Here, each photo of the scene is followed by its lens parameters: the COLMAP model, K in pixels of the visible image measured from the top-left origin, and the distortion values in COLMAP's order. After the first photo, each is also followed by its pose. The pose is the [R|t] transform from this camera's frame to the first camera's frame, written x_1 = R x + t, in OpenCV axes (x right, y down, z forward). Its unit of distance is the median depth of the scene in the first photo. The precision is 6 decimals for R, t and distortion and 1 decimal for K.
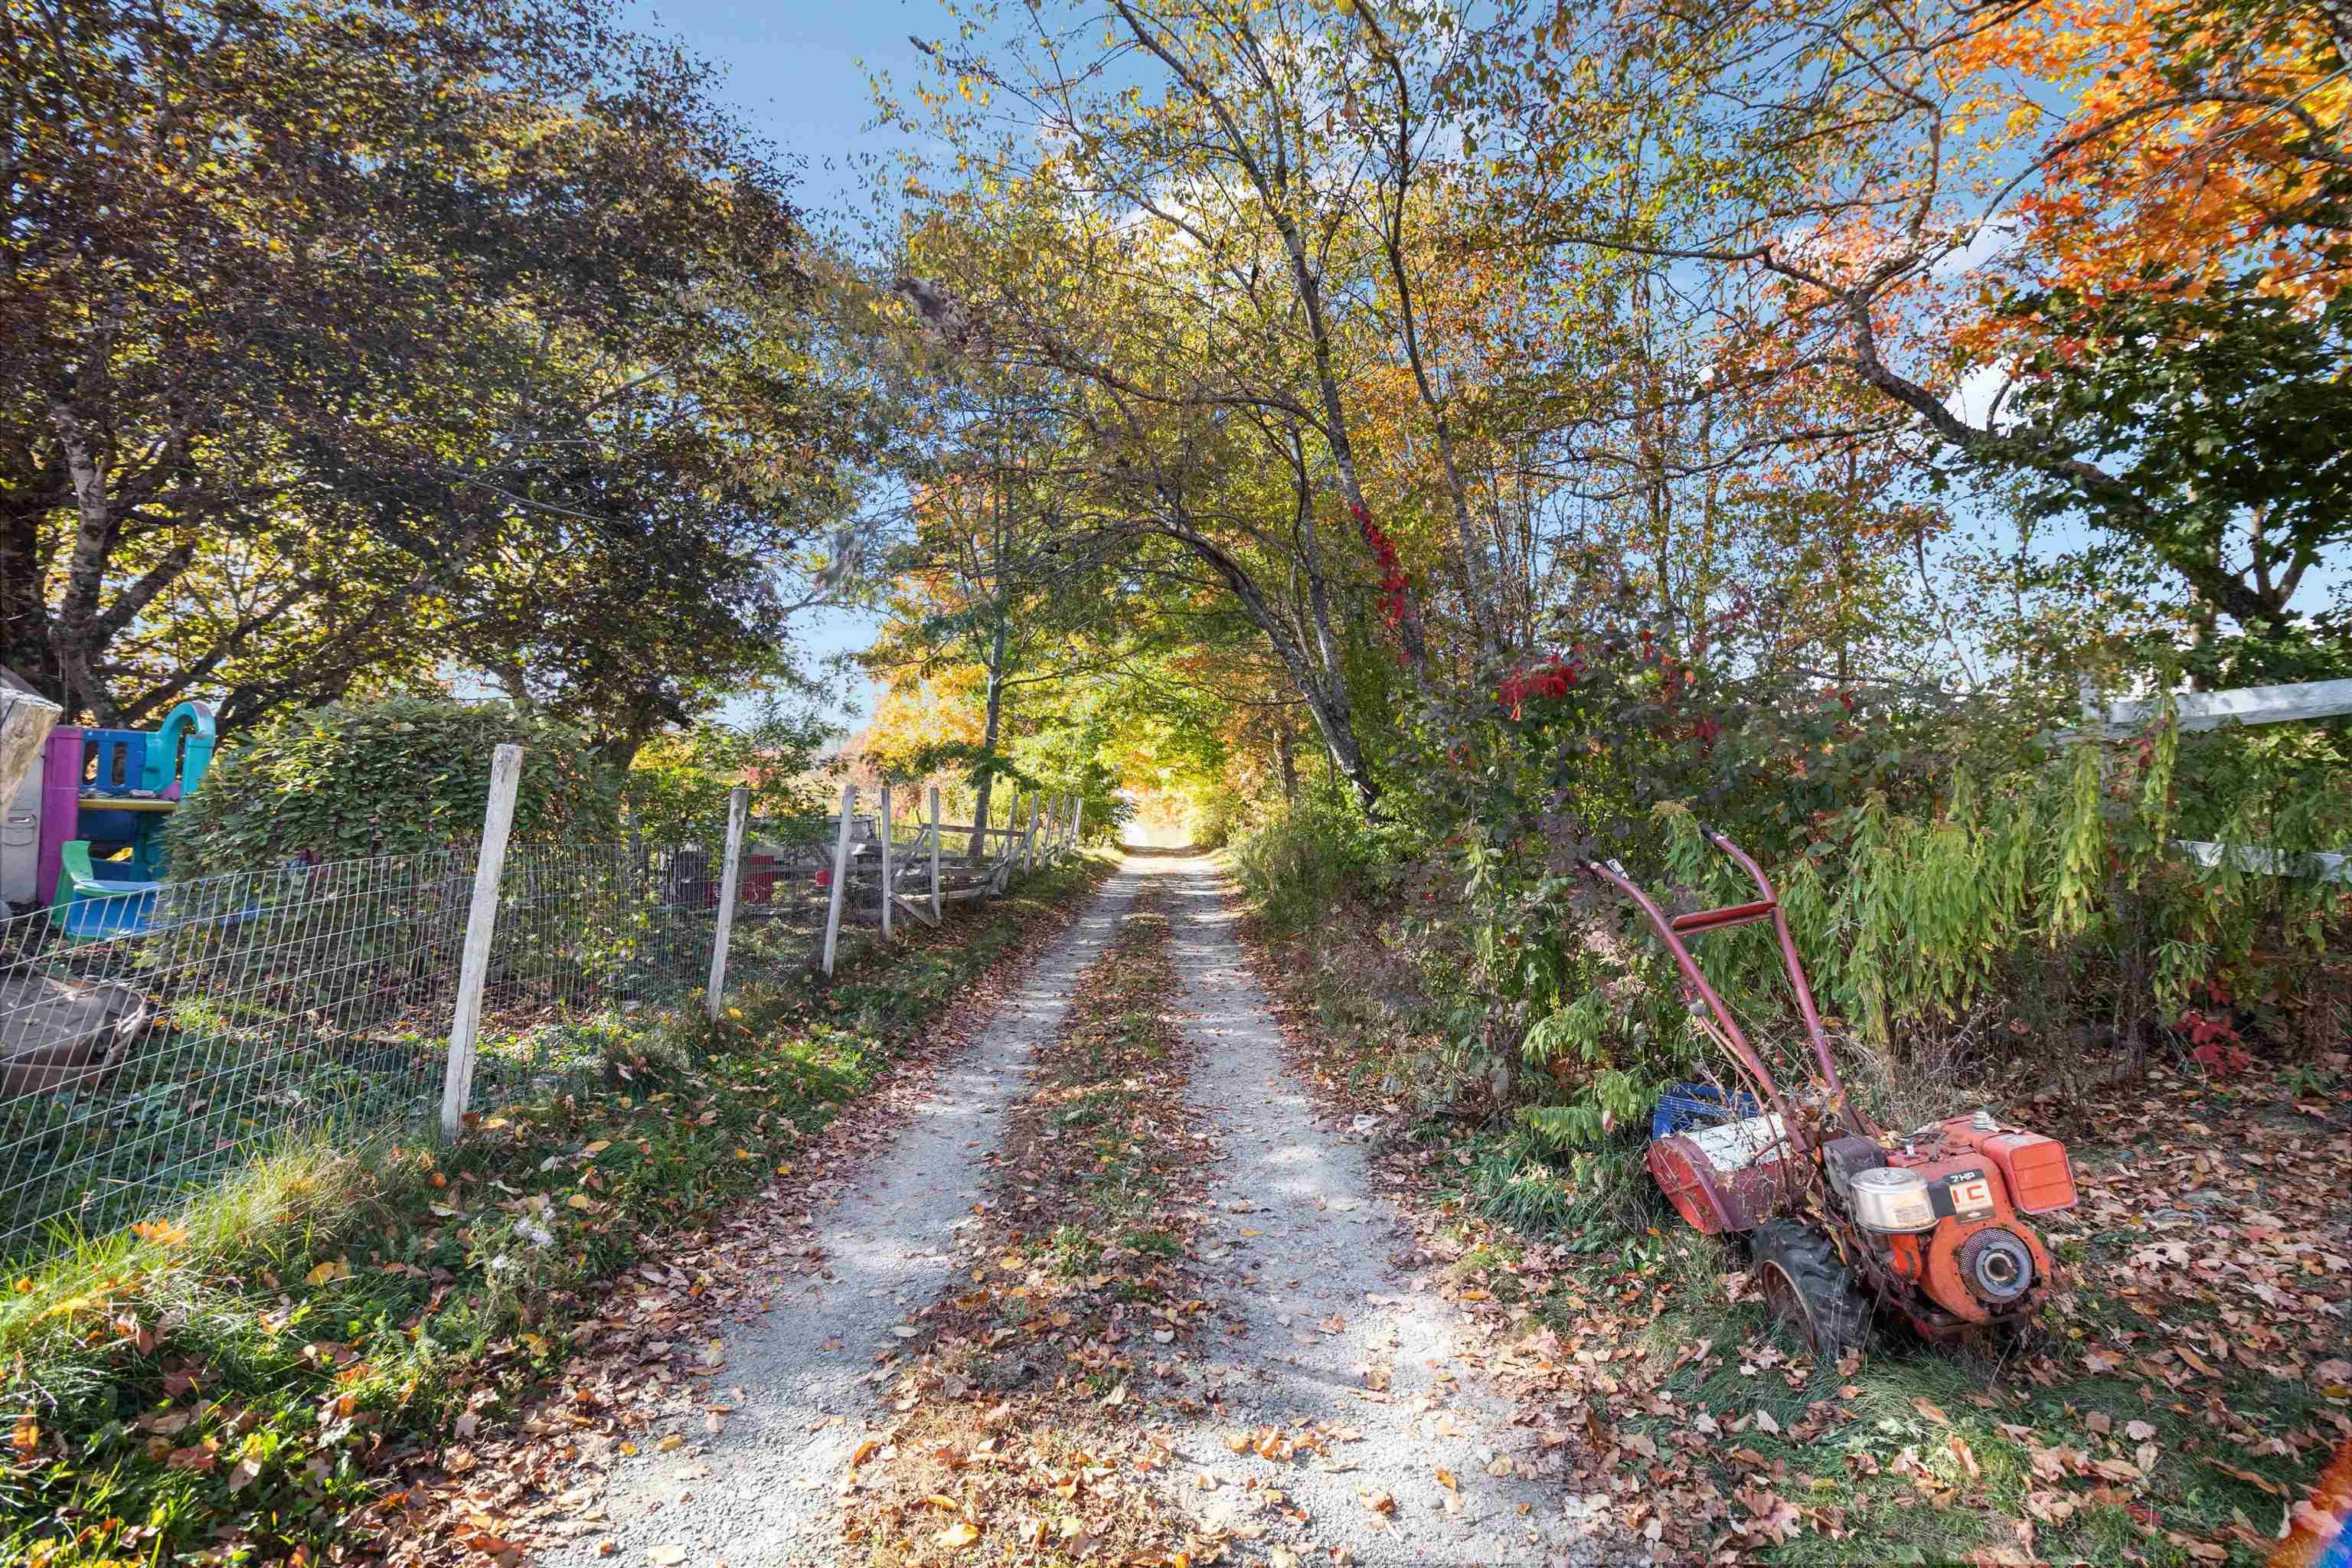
lens RADIAL K [[1068.0, 0, 1206.7], [0, 1068.0, 780.8], [0, 0, 1]] dist [0.000526, -0.000070]
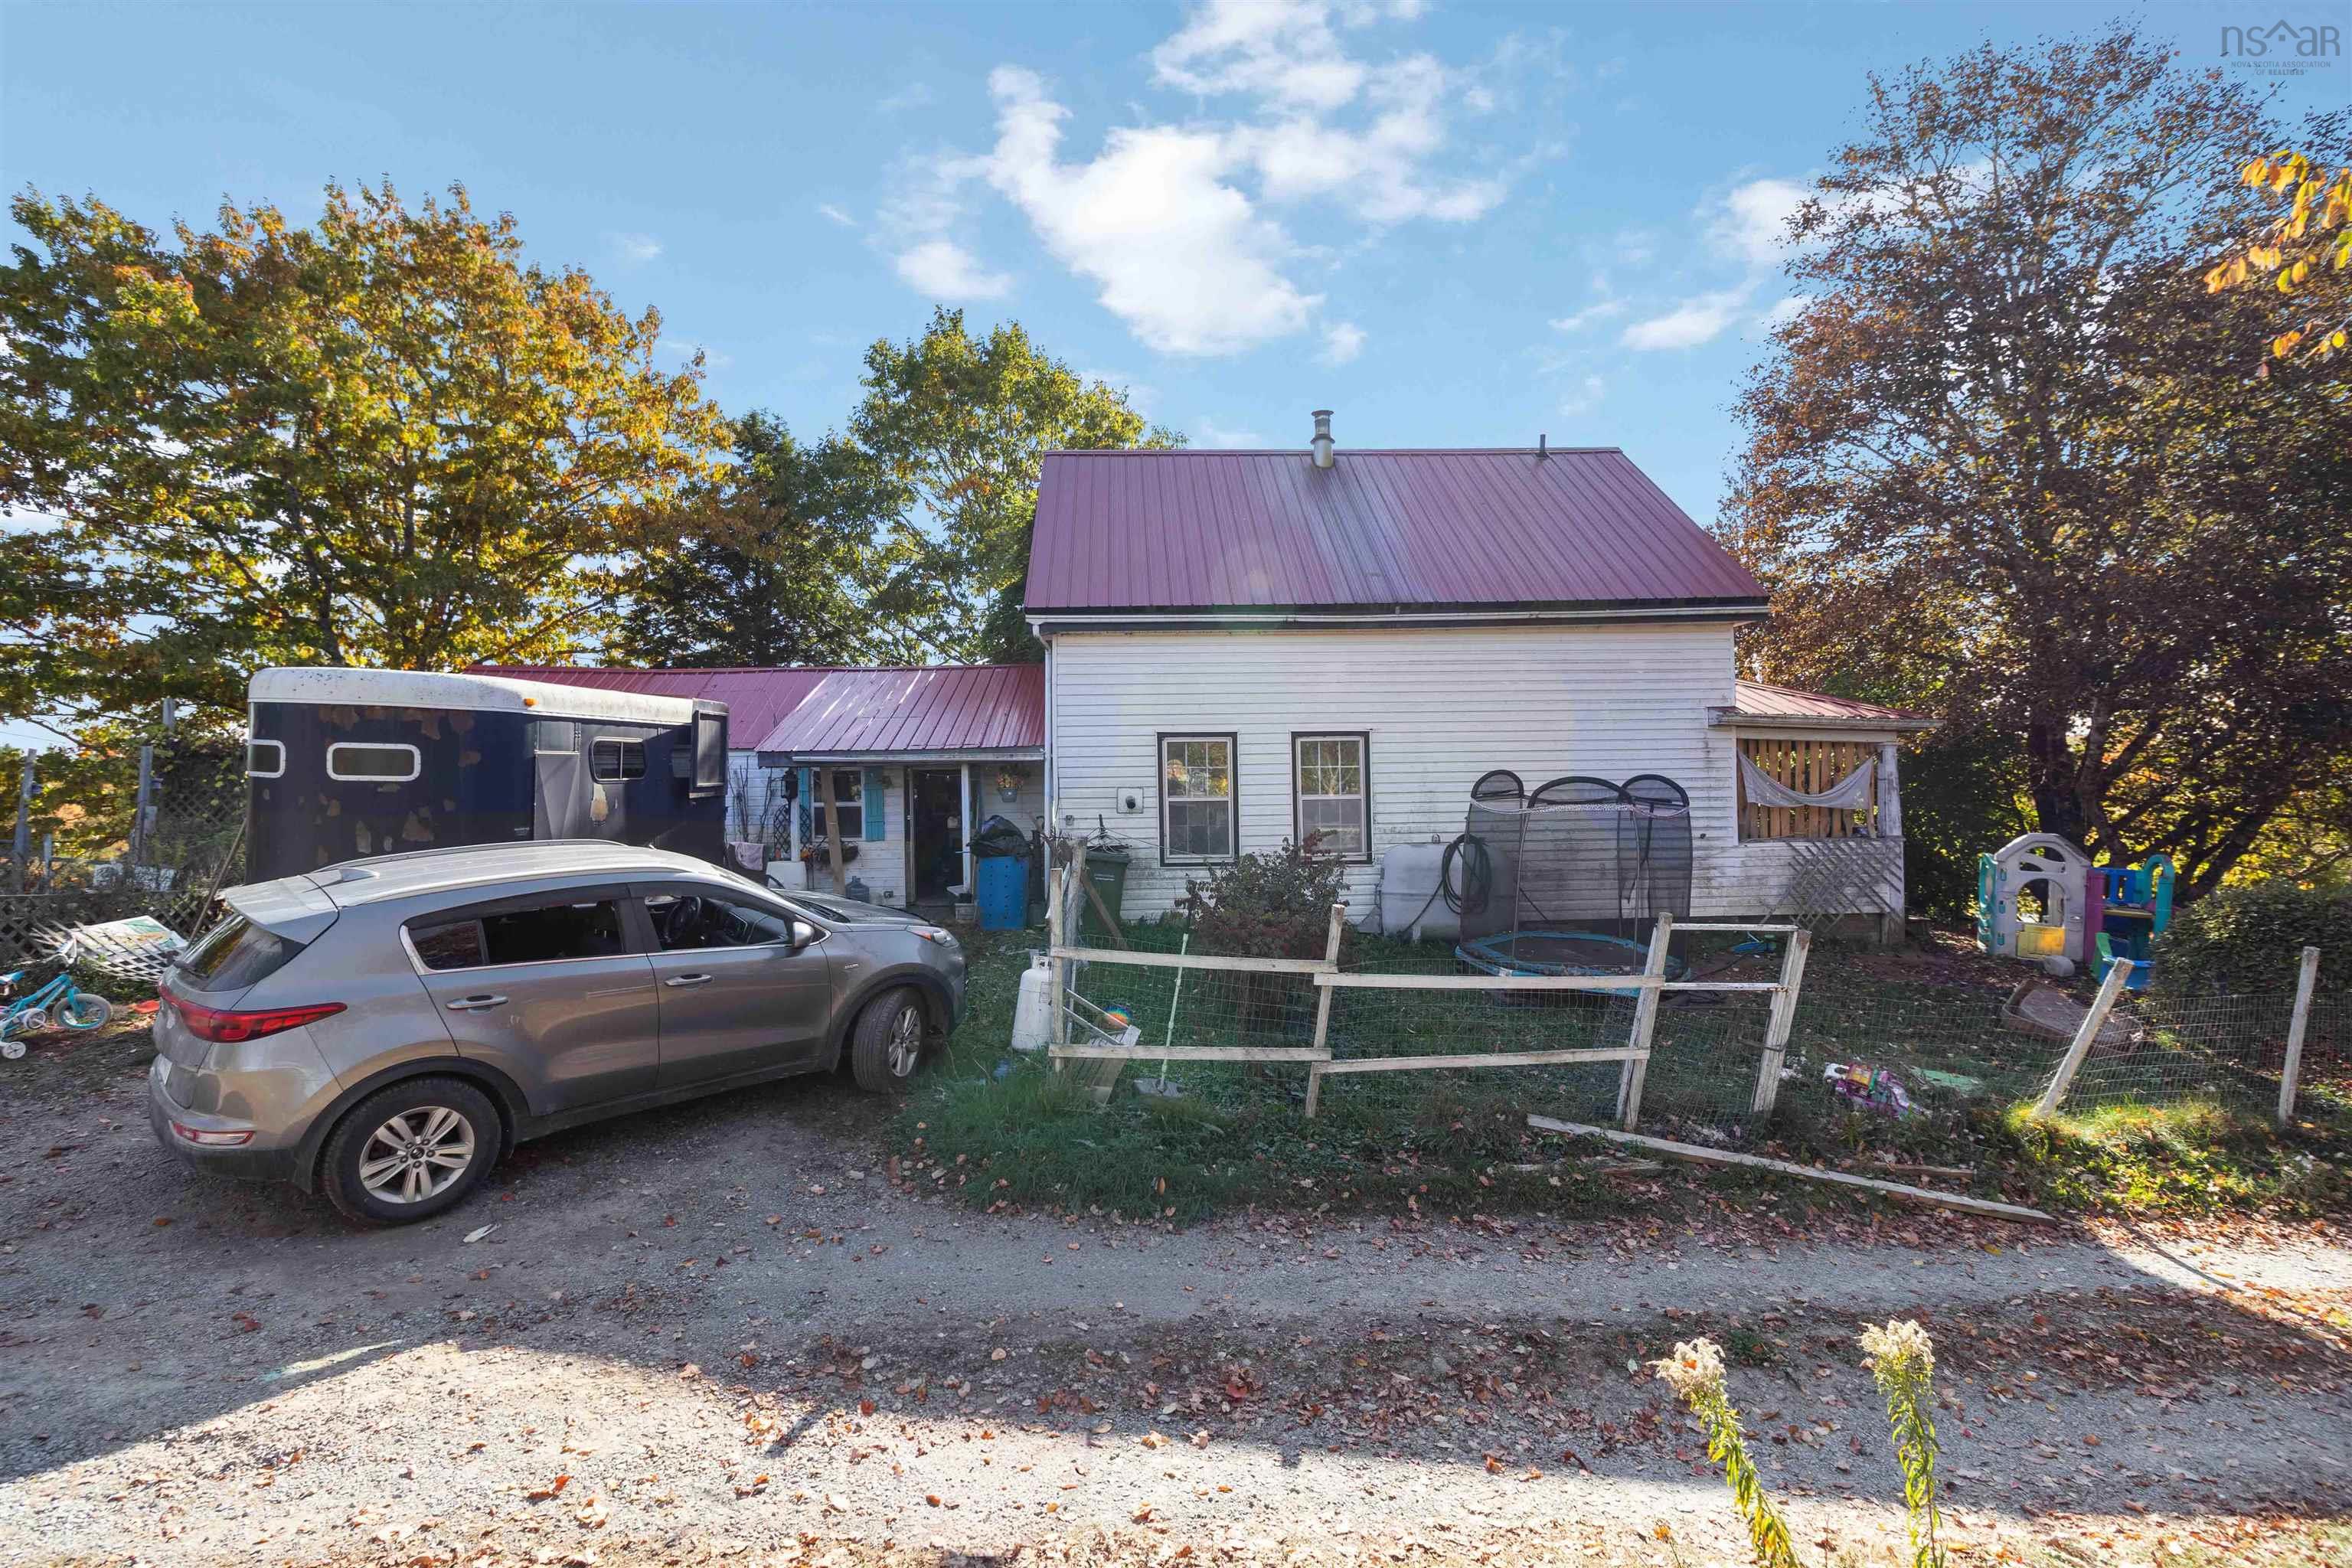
lens RADIAL K [[1068.0, 0, 1206.7], [0, 1068.0, 780.8], [0, 0, 1]] dist [0.000526, -0.000070]
pose [[0.086517, -0.012753, -0.996169, 1.283199], [-0.013935, 0.999805, -0.014009, -0.304059], [0.996153, 0.015094, 0.086323, -1.383636]]
